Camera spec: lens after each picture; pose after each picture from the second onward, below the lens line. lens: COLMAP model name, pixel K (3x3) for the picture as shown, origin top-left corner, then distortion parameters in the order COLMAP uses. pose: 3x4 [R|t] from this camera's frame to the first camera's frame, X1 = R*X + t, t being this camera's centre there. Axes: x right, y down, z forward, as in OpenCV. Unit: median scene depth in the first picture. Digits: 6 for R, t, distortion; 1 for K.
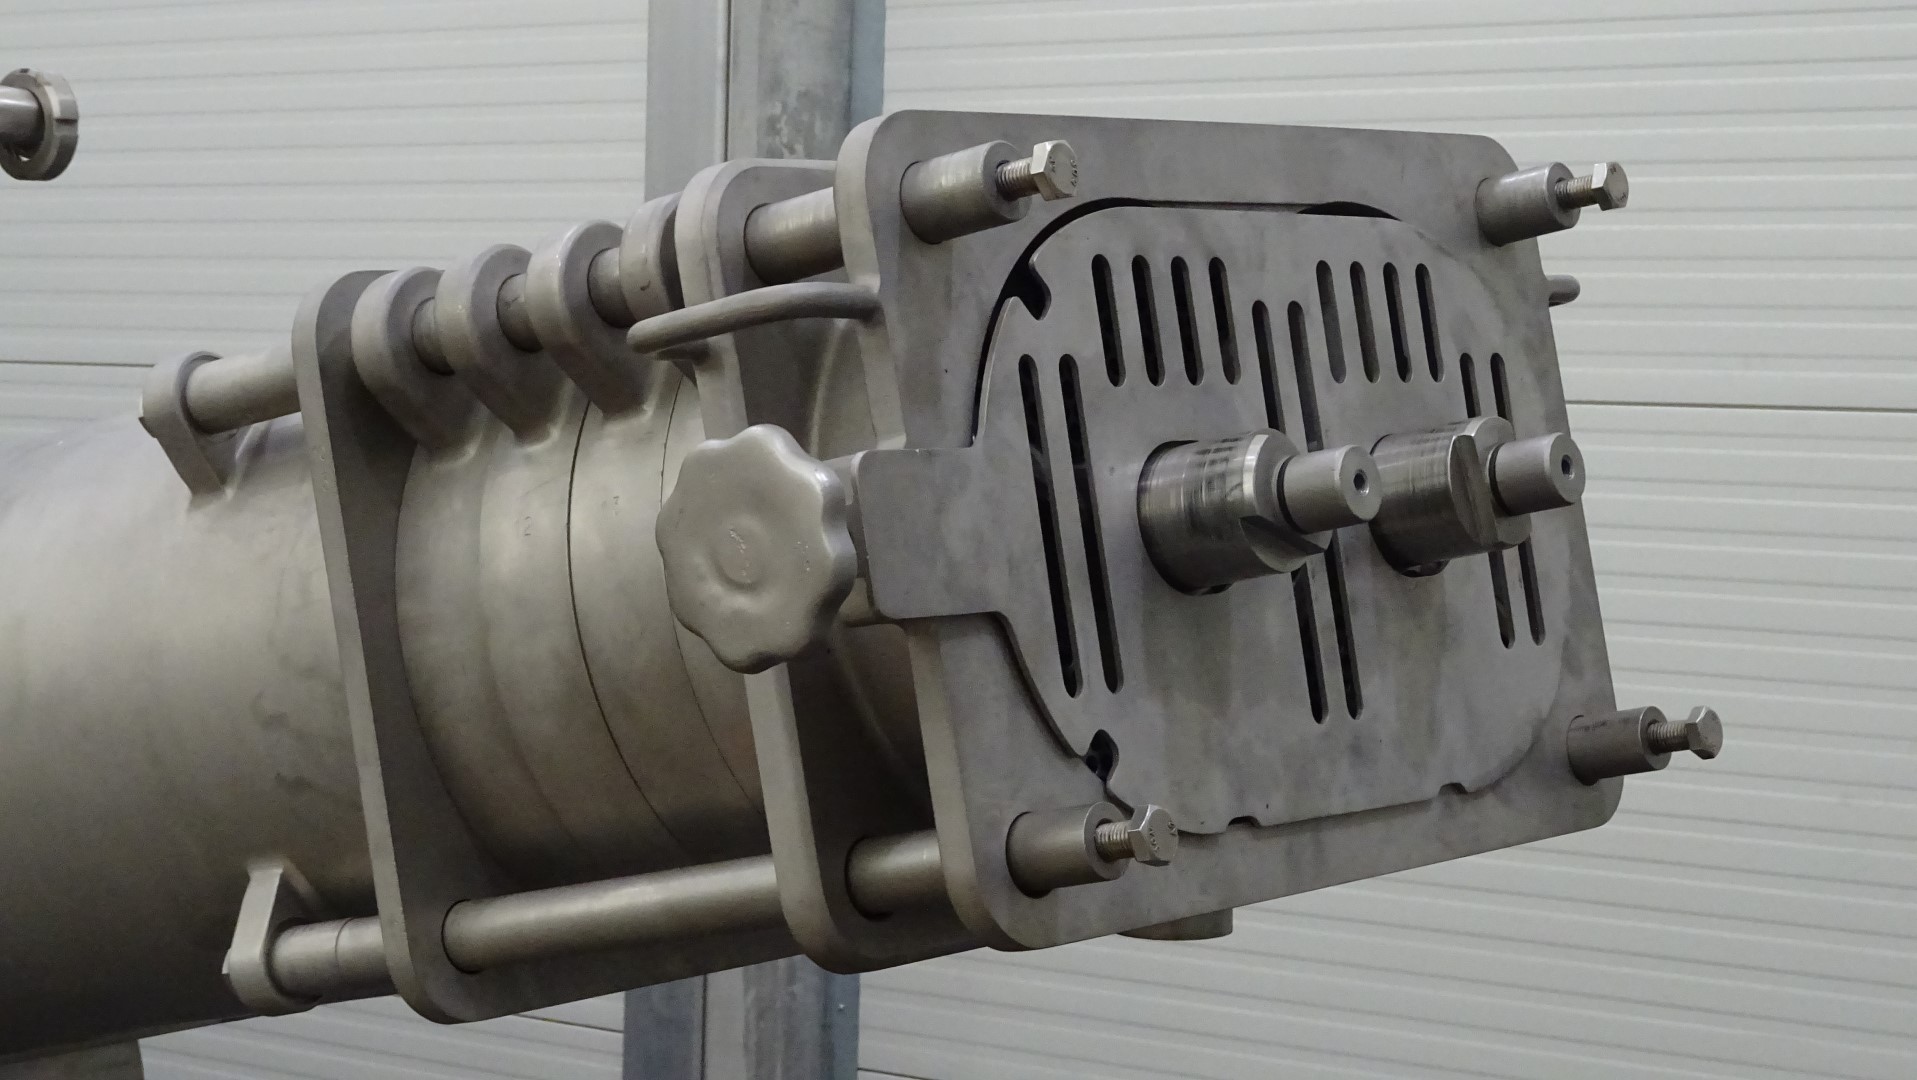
lens RADIAL K [[4283.1, 0, 955.0], [0, 4283.1, 542.5], [0, 0, 1]] dist [-0.061222, 0.000000]
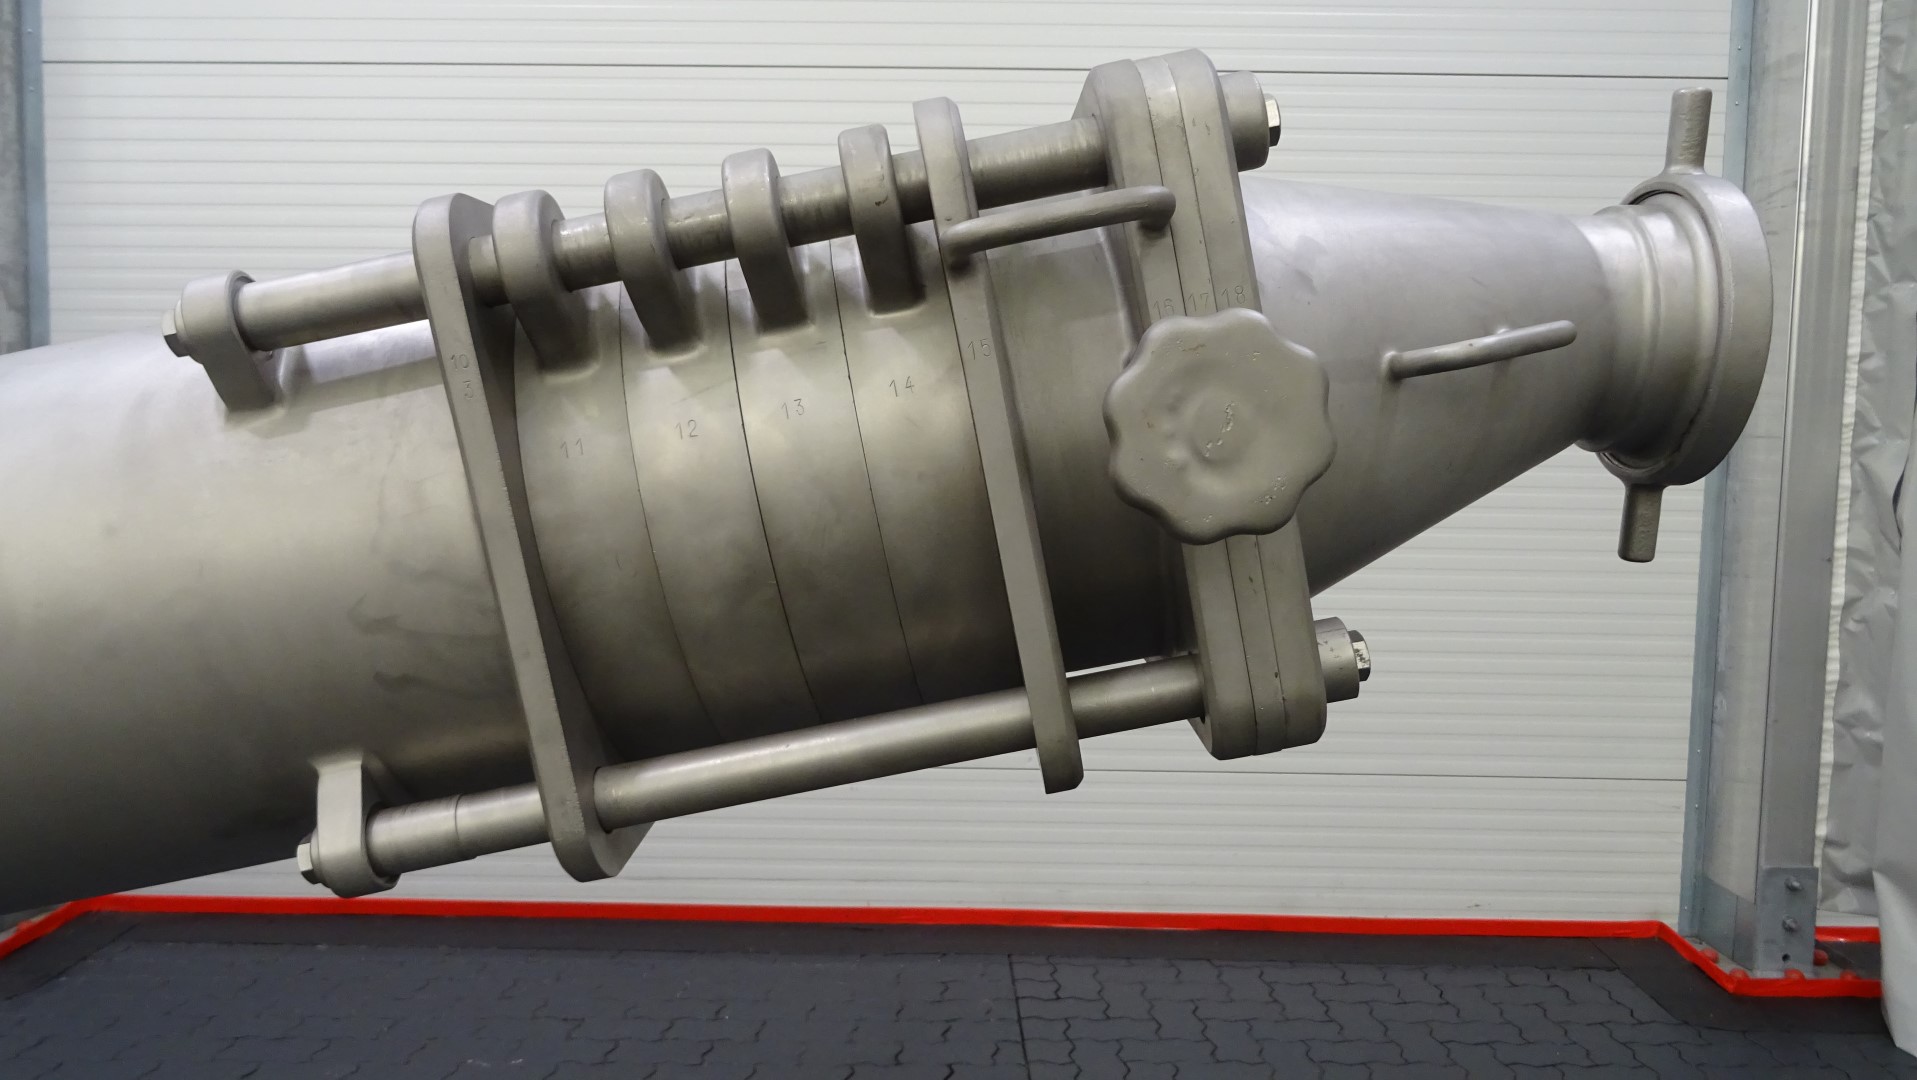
lens RADIAL K [[1345.0, 0, 958.9], [0, 1345.0, 529.1], [0, 0, 1]] dist [-0.013092, -0.004003]
pose [[0.775387, -0.057077, 0.628902, -0.253908], [0.033017, 0.998209, 0.049886, 0.006734], [-0.630623, -0.017917, 0.775883, 0.654128]]
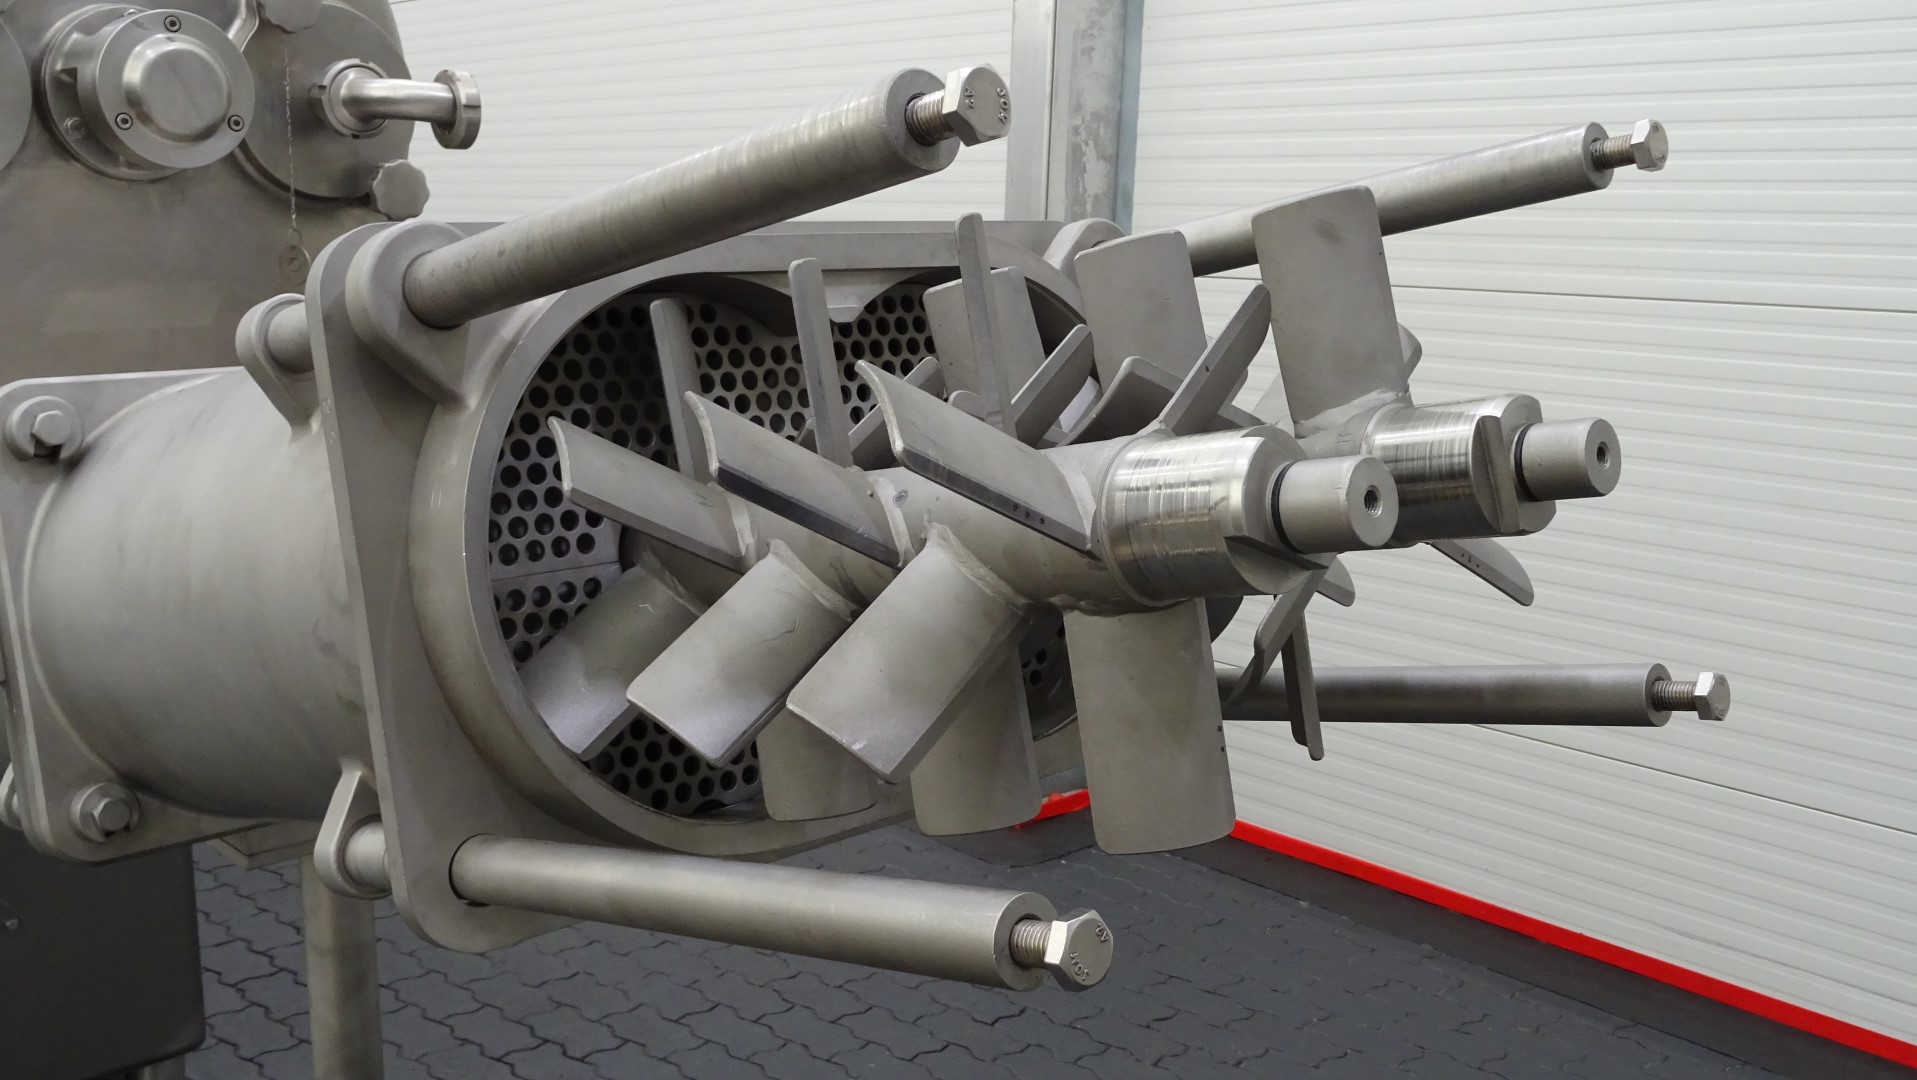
lens RADIAL K [[1754.7, 0, 970.7], [0, 1754.7, 542.2], [0, 0, 1]] dist [-0.030681, 0.000000]
pose [[0.990695, 0.032016, -0.132278, 0.056242], [-0.014886, 0.991596, 0.128511, -0.043199], [0.135281, -0.125346, 0.982847, 0.584774]]
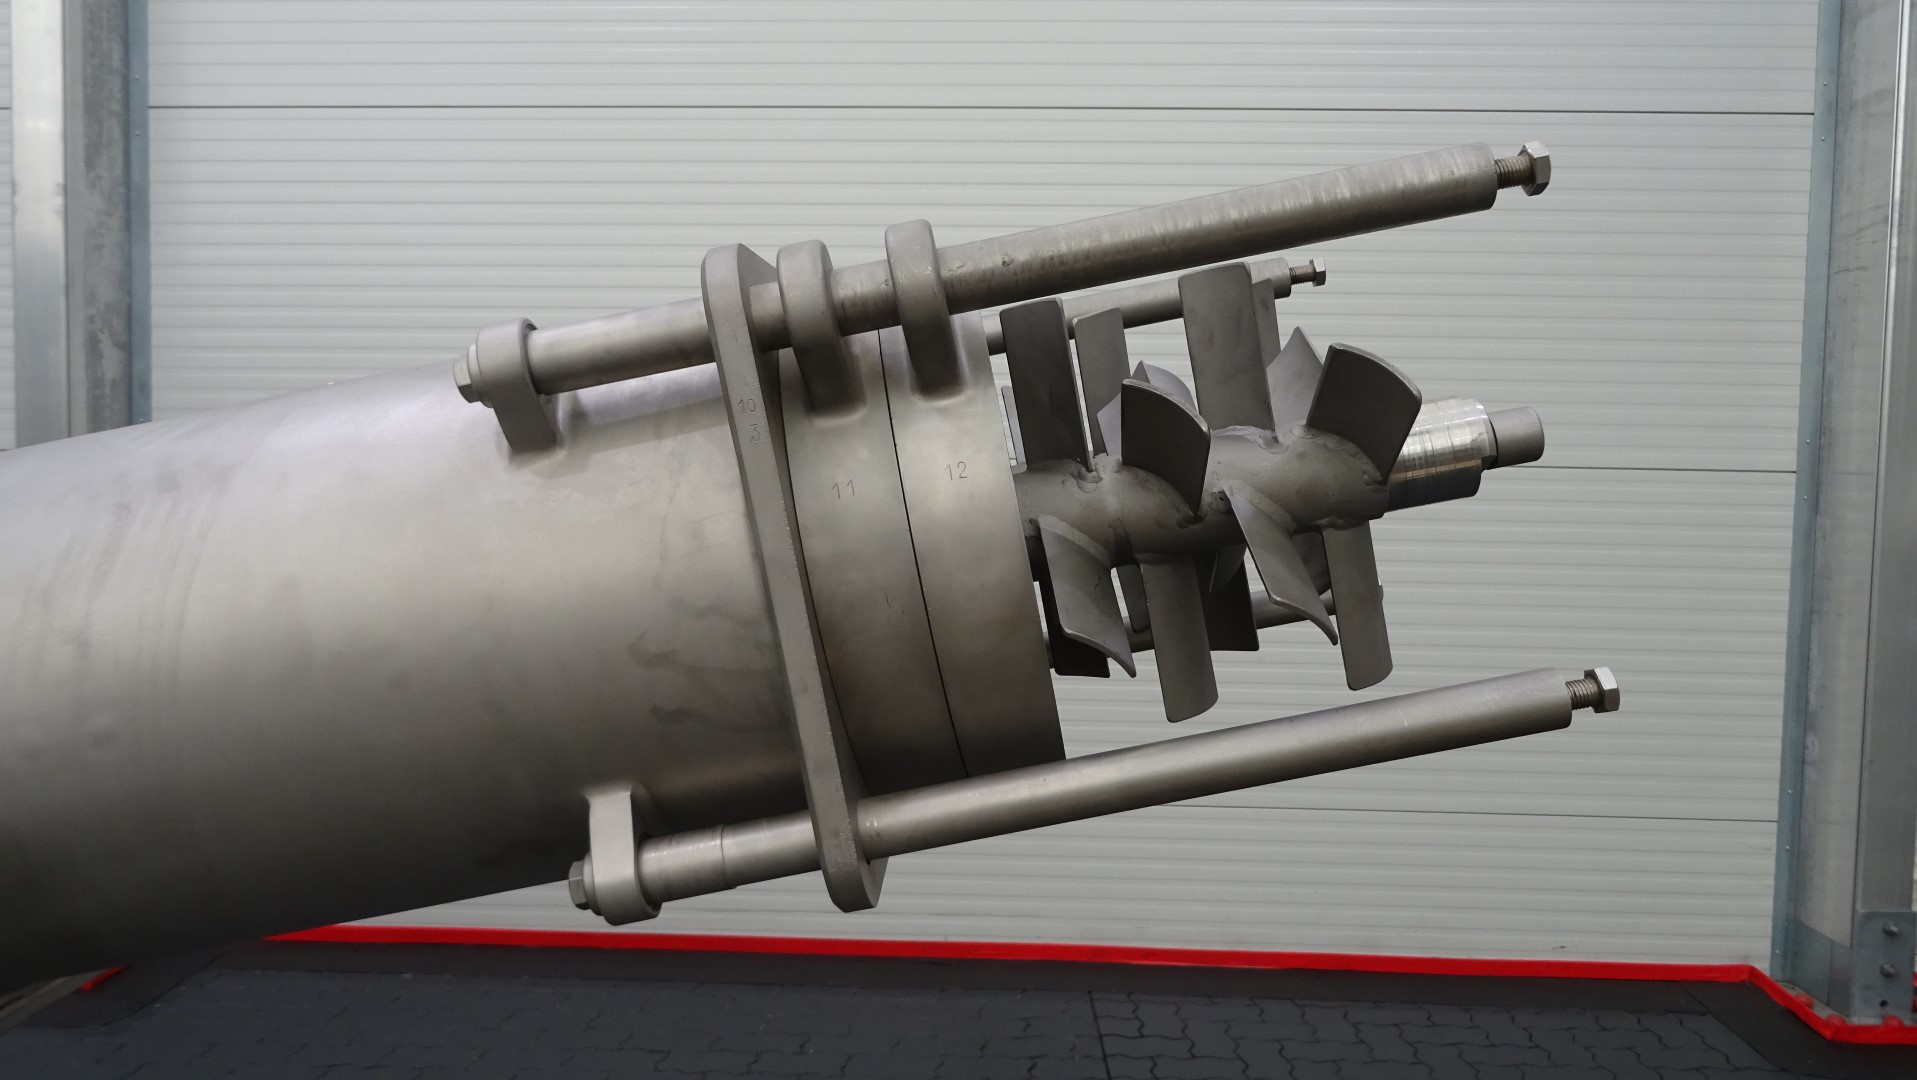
lens RADIAL K [[1345.0, 0, 960.6], [0, 1345.0, 534.2], [0, 0, 1]] dist [-0.013092, -0.004003]
pose [[0.793265, -0.041432, 0.607465, -0.303469], [0.031248, 0.999138, 0.027341, 0.003268], [-0.608074, -0.002707, 0.793876, 0.681698]]
